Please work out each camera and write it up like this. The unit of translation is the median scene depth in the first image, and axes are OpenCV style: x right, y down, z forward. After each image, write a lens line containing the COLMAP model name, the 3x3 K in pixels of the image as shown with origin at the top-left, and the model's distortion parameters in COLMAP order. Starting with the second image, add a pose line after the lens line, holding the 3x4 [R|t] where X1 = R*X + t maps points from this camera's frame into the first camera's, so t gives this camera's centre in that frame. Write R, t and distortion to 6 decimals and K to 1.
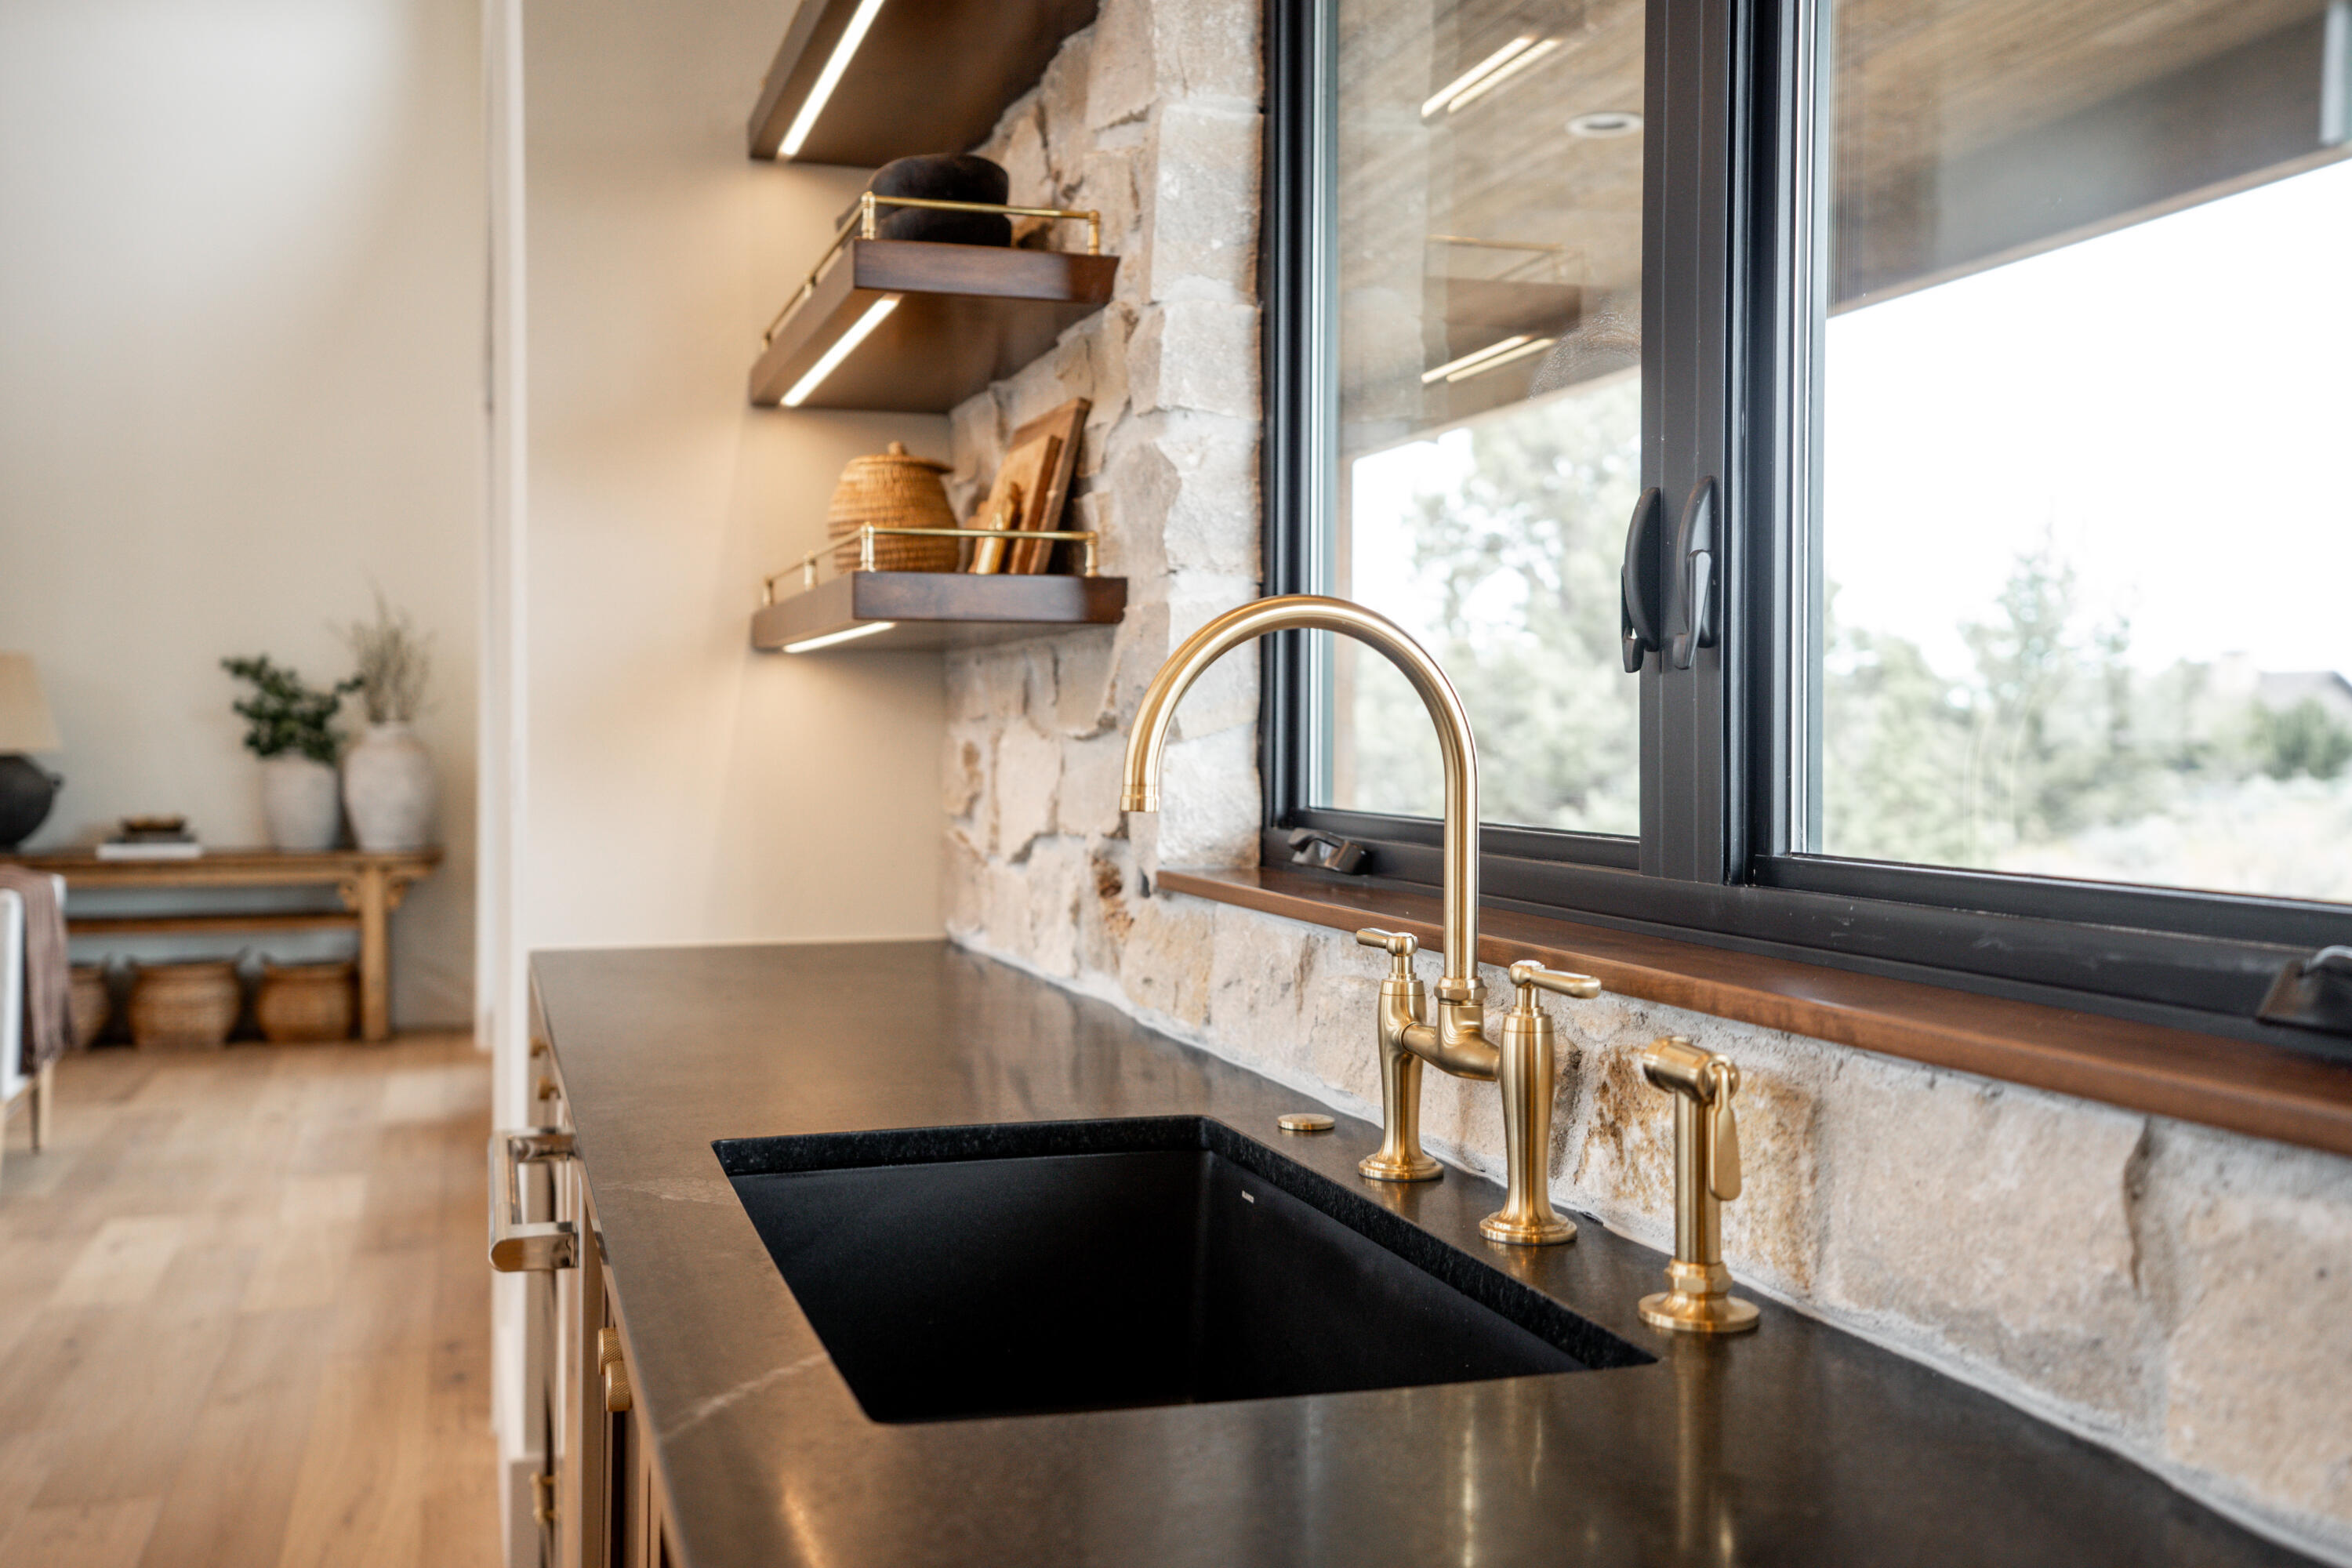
lens RADIAL K [[2242.5, 0, 1191.3], [0, 2242.5, 781.9], [0, 0, 1]] dist [0.071090, 0.000000]
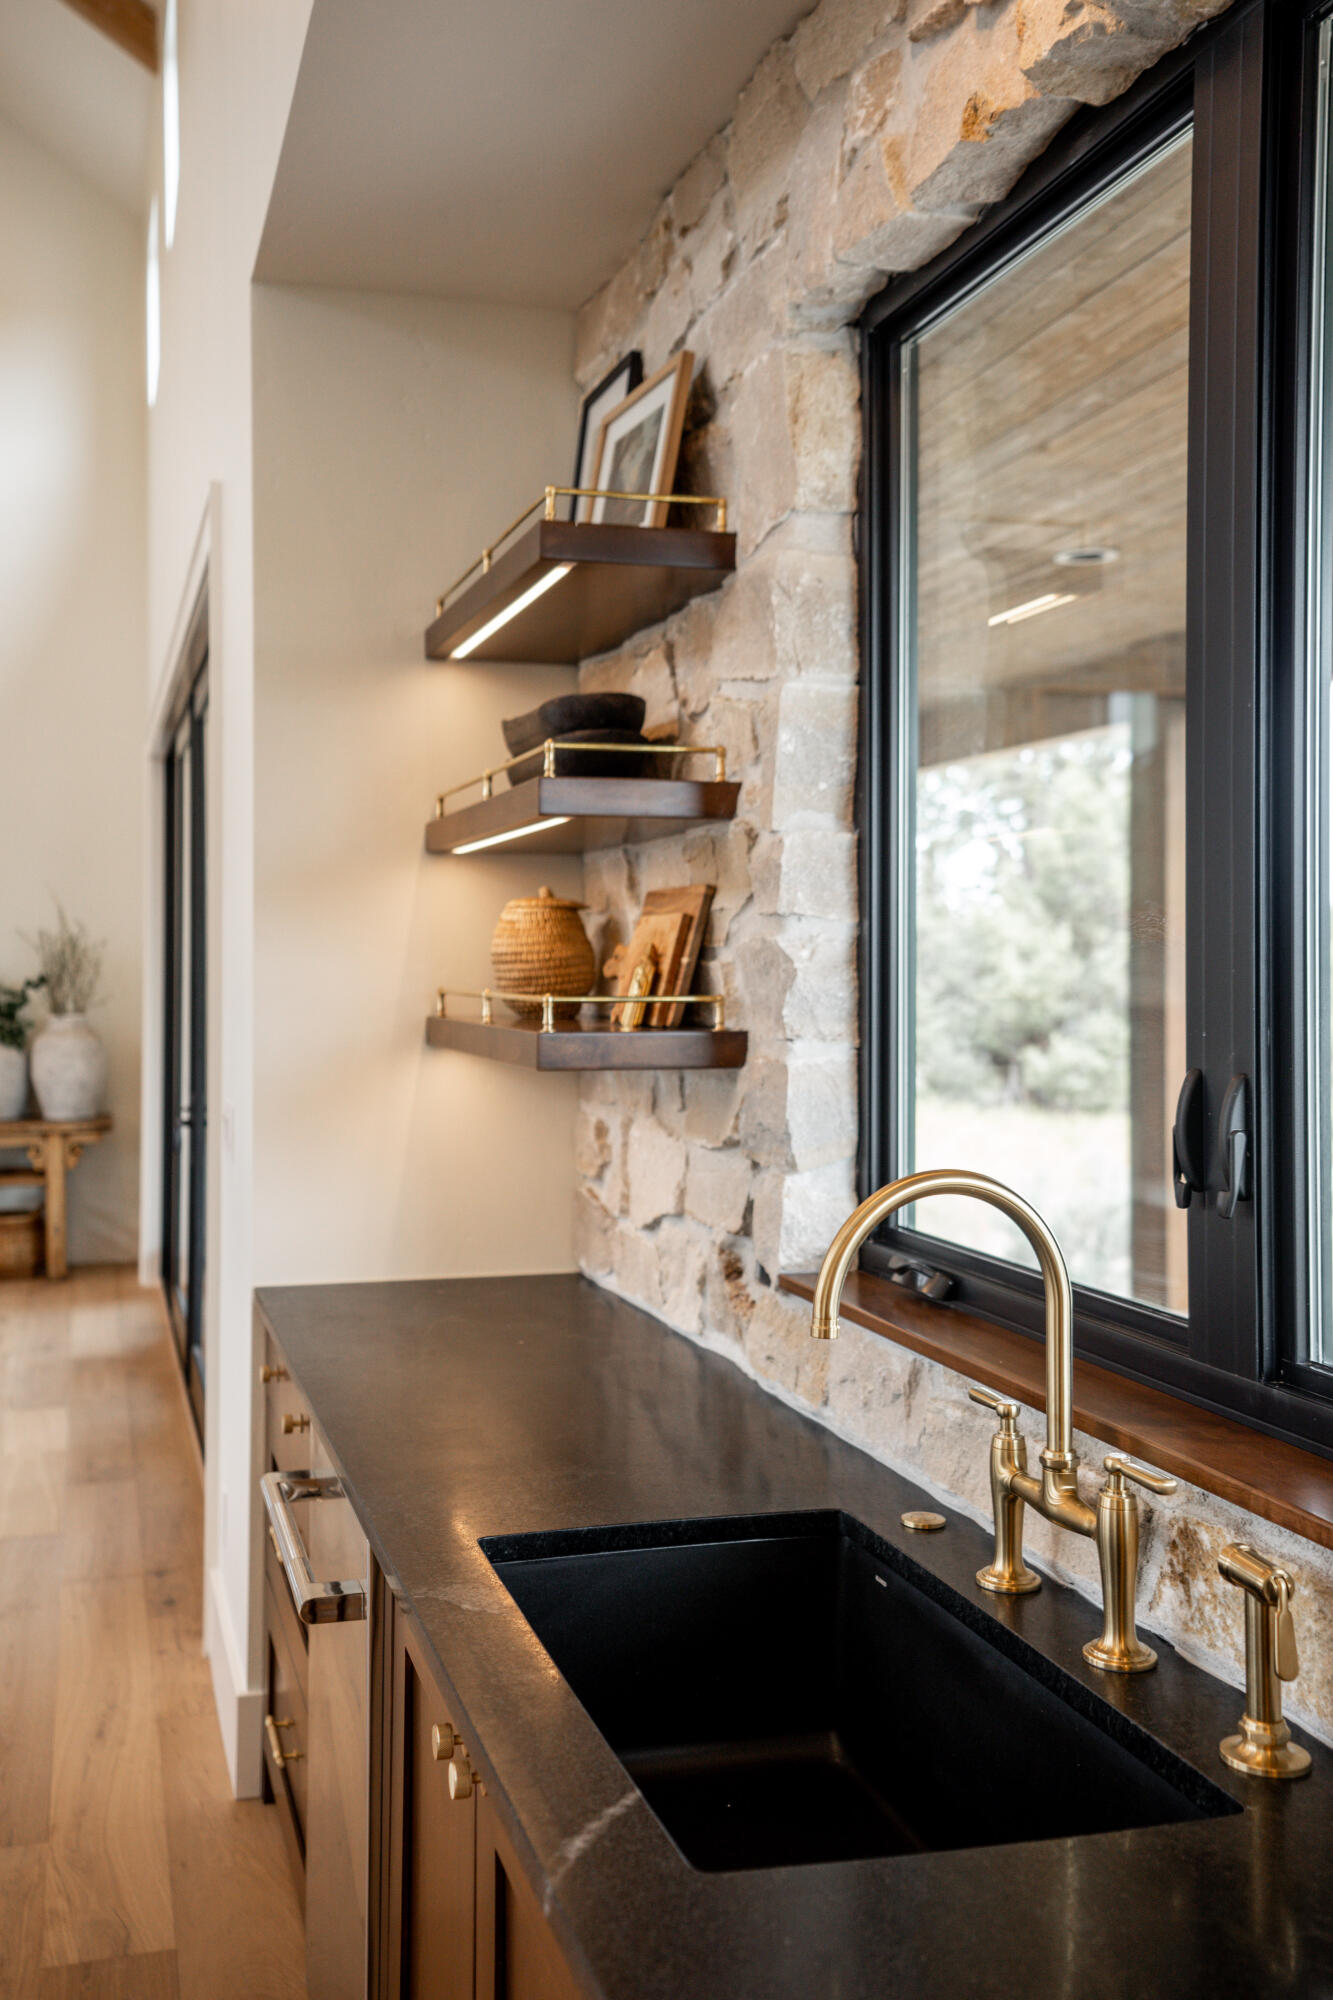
lens RADIAL K [[1906.9, 0, 654.6], [0, 1906.9, 989.6], [0, 0, 1]] dist [0.071090, 0.000000]
pose [[0.999620, -0.002512, -0.027457, -0.053147], [0.002091, 0.999880, -0.015335, -0.101442], [0.027492, 0.015271, 0.999505, -0.090784]]
